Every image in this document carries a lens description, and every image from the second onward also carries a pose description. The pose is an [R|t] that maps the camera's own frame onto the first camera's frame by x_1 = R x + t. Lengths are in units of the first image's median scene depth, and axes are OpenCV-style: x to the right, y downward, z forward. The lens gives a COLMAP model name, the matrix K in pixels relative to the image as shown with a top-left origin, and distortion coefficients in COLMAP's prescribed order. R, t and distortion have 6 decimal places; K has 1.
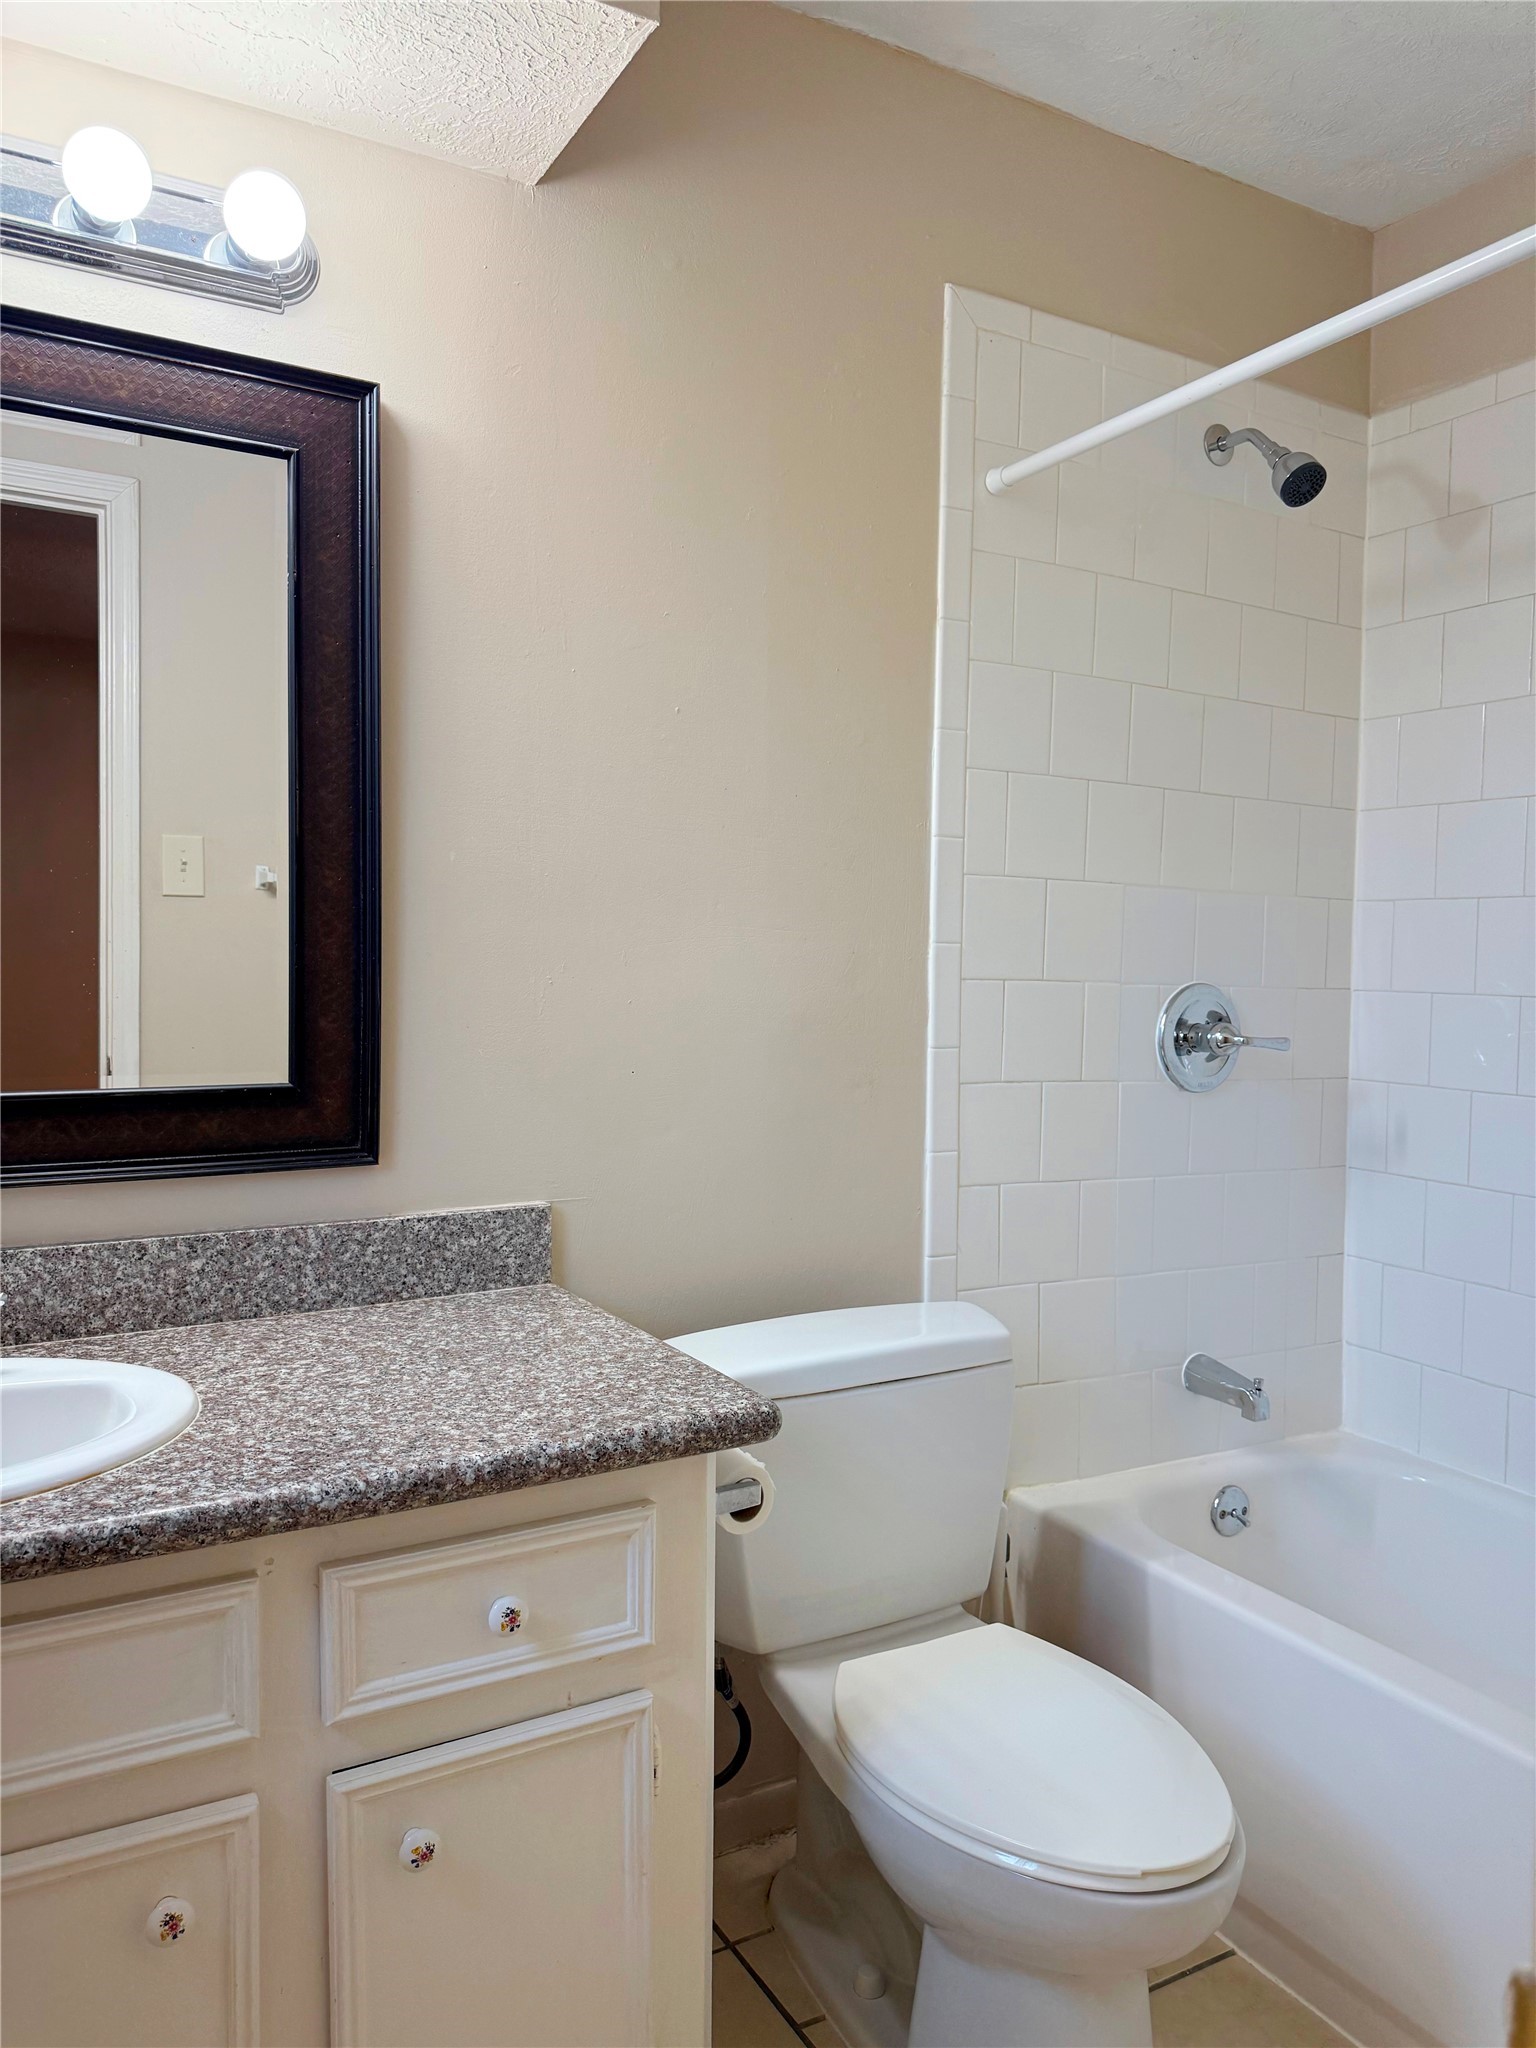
lens RADIAL K [[1419.8, 0, 768.0], [0, 1419.8, 1024.0], [0, 0, 1]] dist [0.057211, -0.127148]
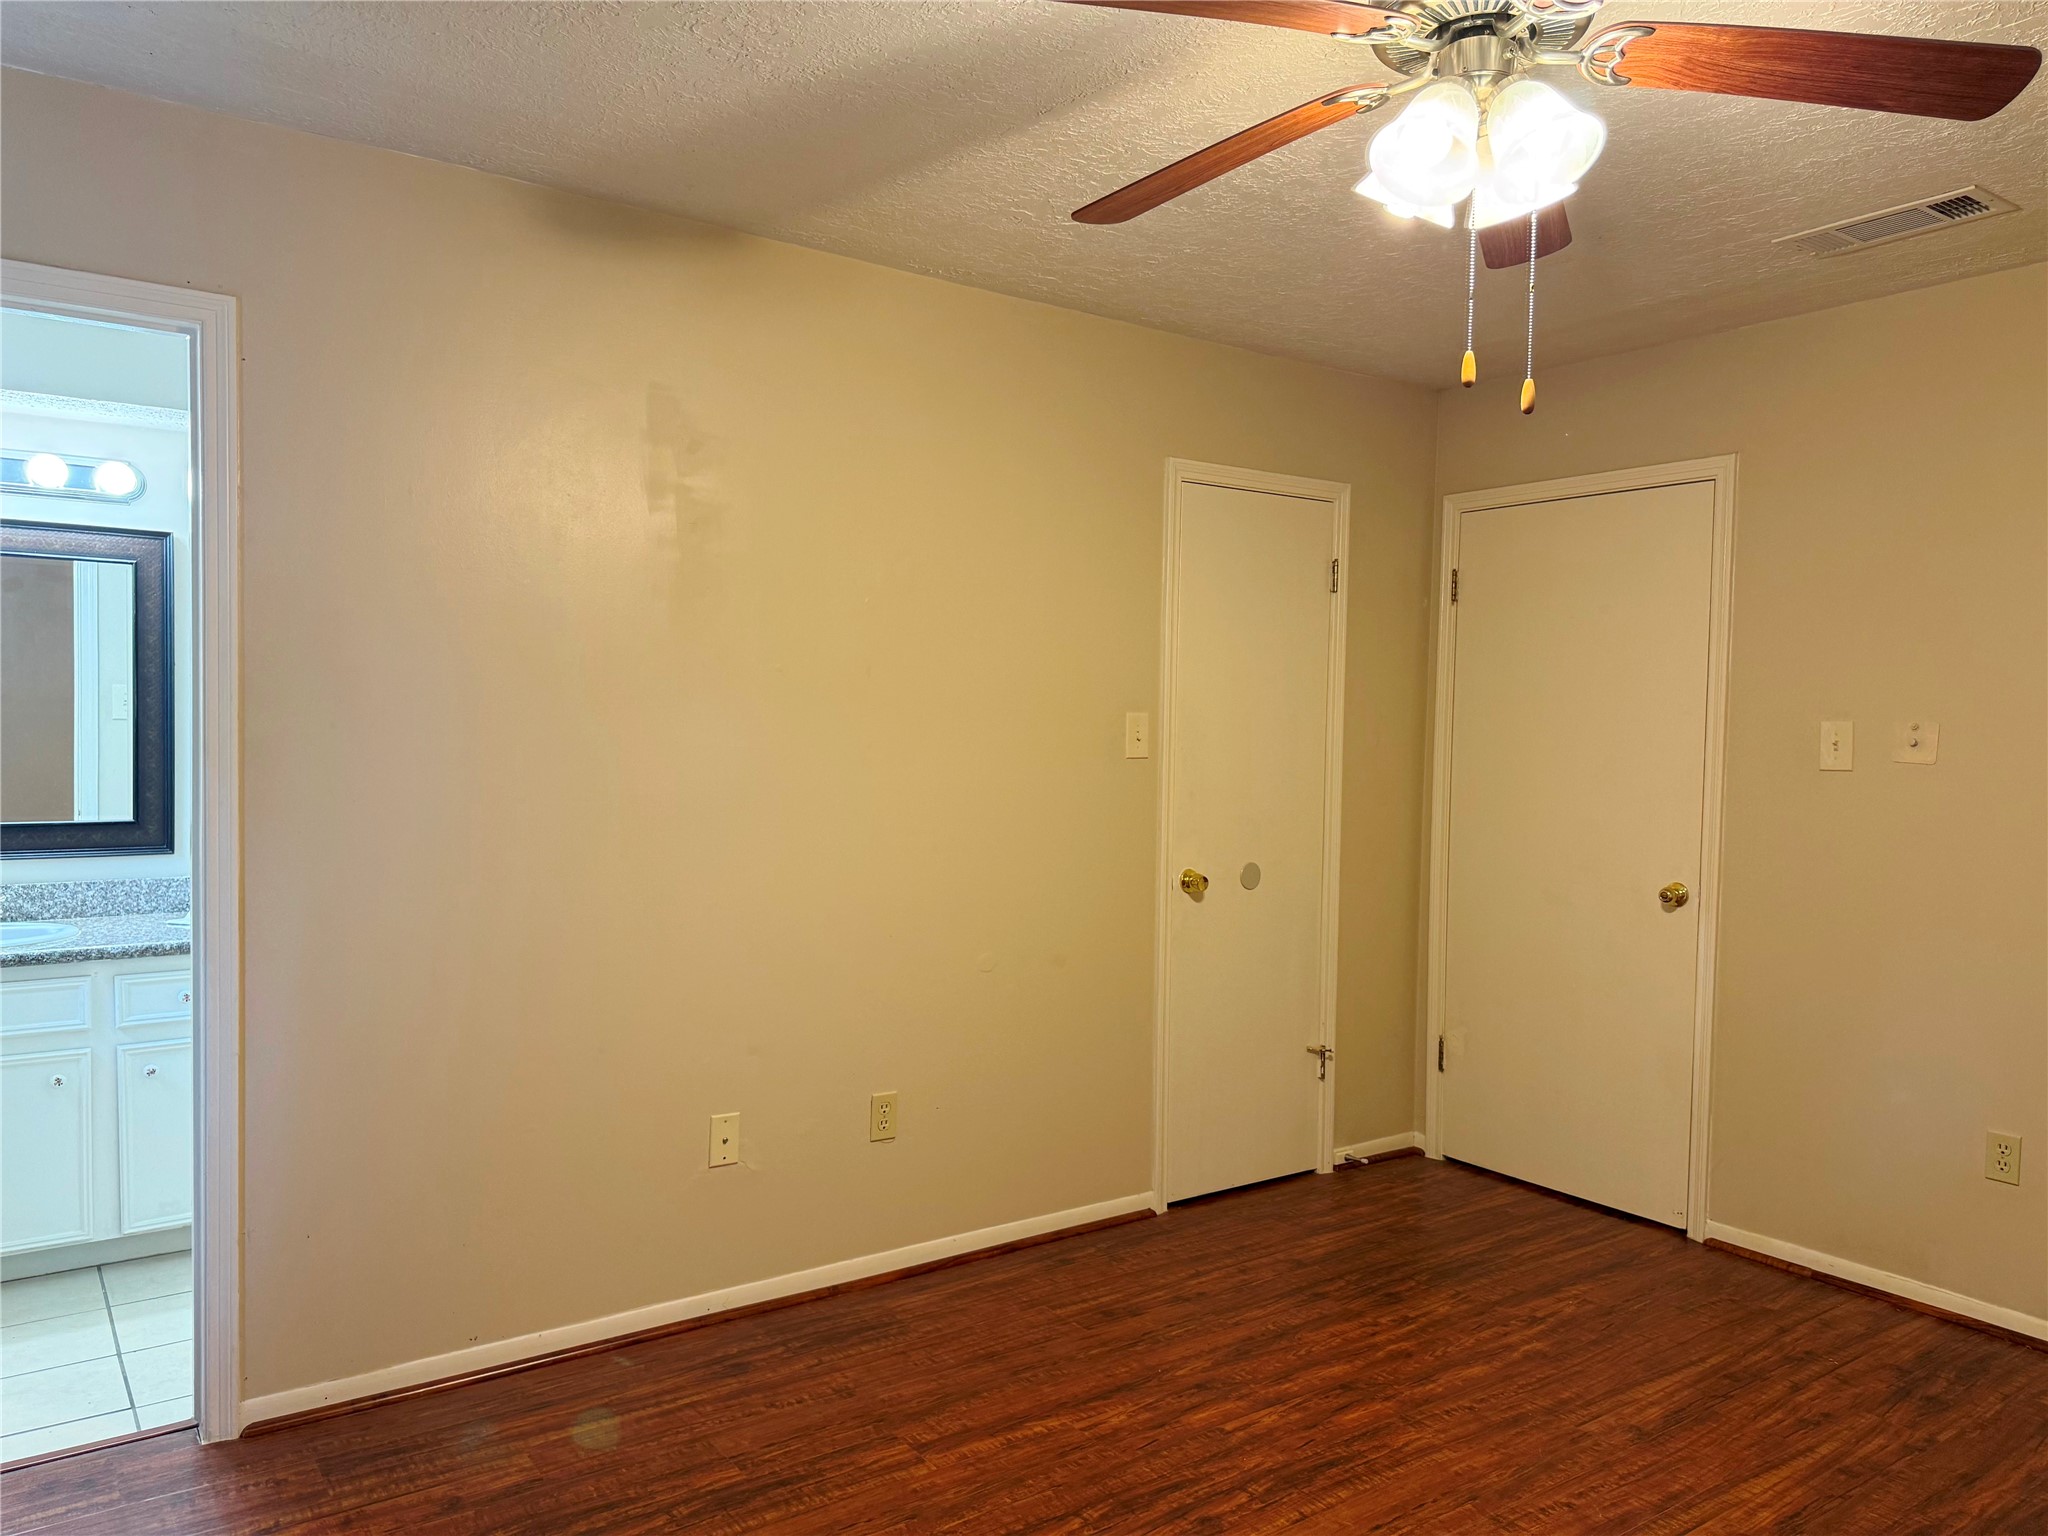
lens RADIAL K [[1485.1, 0, 1024.0], [0, 1485.1, 768.0], [0, 0, 1]] dist [0.004266, 0.002222]
pose [[0.995571, 0.004622, 0.093898, 0.946730], [-0.004562, 0.999989, -0.000851, -0.051601], [-0.093901, 0.000418, 0.995581, -1.681602]]
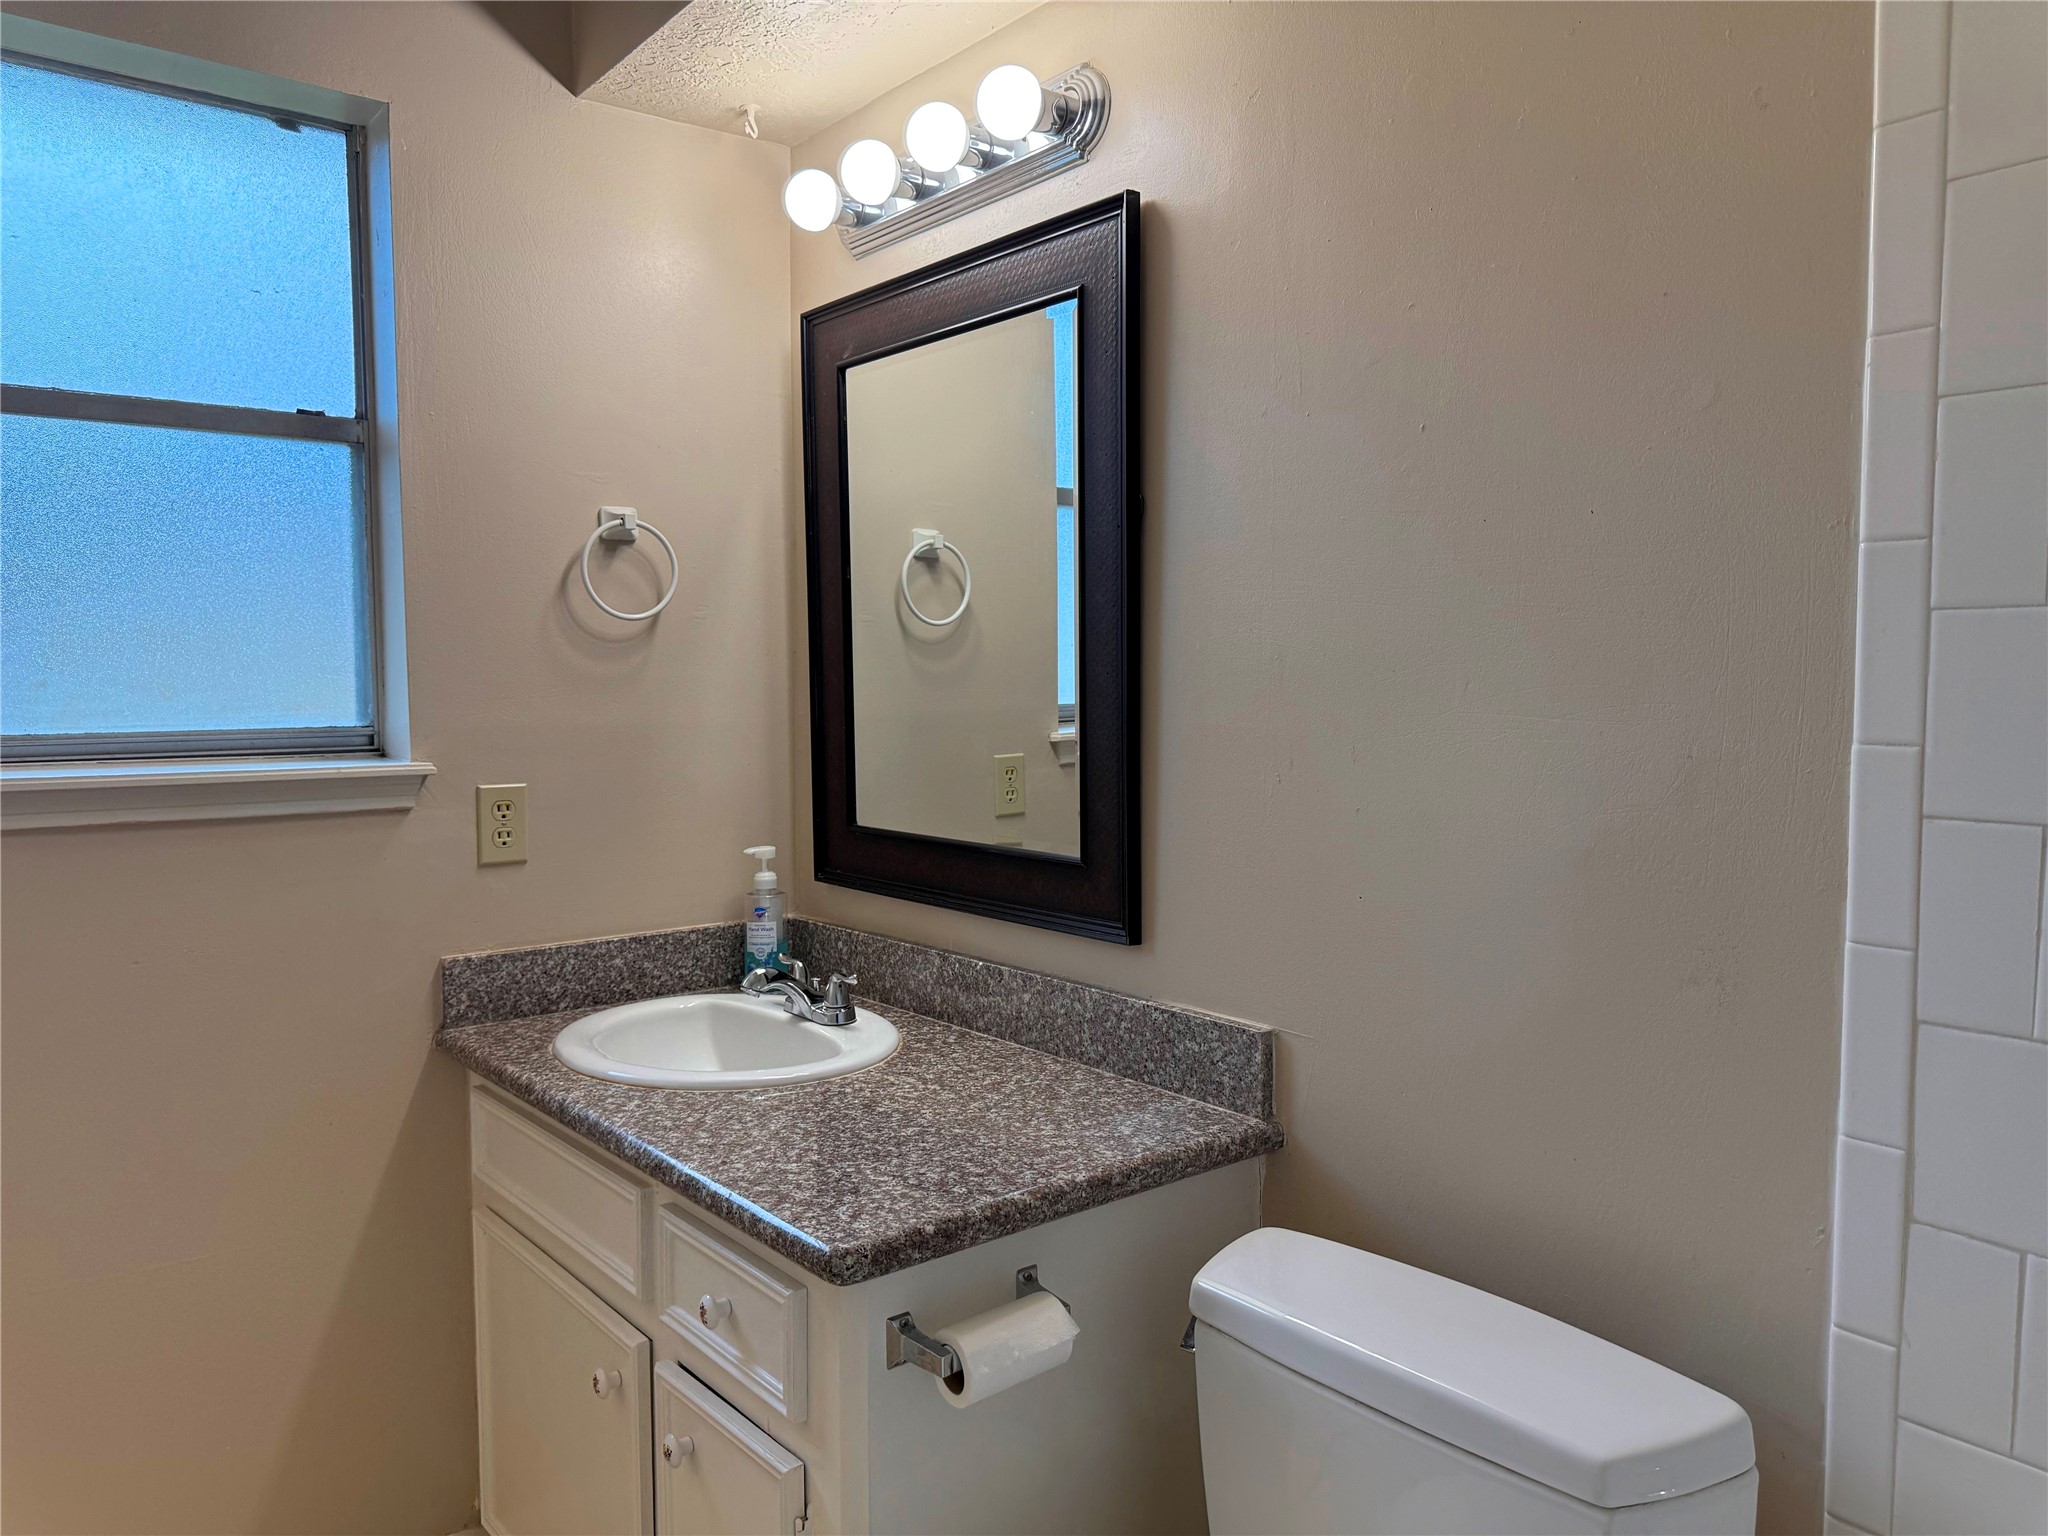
lens RADIAL K [[1435.7, 0, 1024.0], [0, 1435.7, 768.0], [0, 0, 1]] dist [0.119850, -0.001941]
pose [[0.155228, 0.053177, -0.986446, 0.786949], [-0.034087, 0.998244, 0.048449, -0.084327], [0.987290, 0.026105, 0.156768, 0.790373]]
